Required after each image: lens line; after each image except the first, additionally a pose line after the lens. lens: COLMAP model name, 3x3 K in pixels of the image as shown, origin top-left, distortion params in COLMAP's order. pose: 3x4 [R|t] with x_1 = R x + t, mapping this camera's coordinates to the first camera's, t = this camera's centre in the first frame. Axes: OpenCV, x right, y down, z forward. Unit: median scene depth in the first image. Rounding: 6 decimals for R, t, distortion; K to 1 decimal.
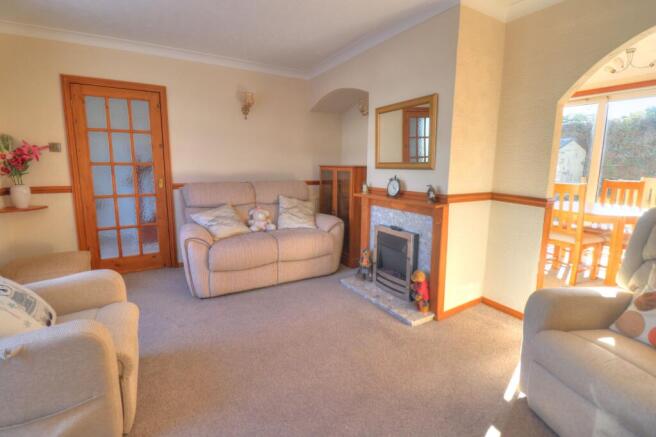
lens RADIAL K [[309.7, 0, 326.6], [0, 309.7, 213.7], [0, 0, 1]] dist [-0.004145, -0.000703]
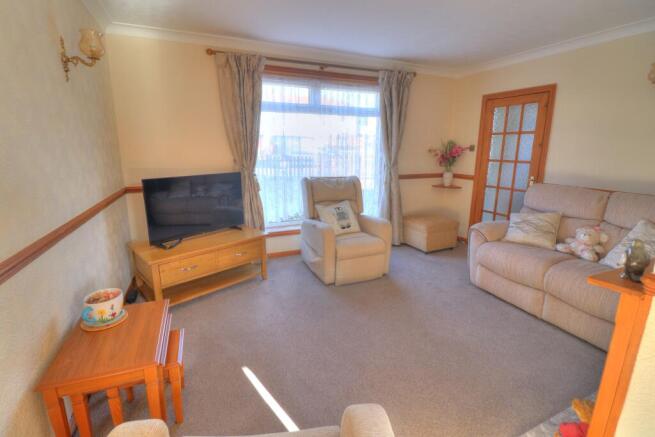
lens RADIAL K [[309.2, 0, 329.1], [0, 309.2, 221.5], [0, 0, 1]] dist [-0.004145, -0.000703]
pose [[-0.122046, 0.226826, -0.966258, 0.716796], [-0.169526, 0.954466, 0.245470, -0.133824], [0.977939, 0.193765, -0.078036, 0.545540]]
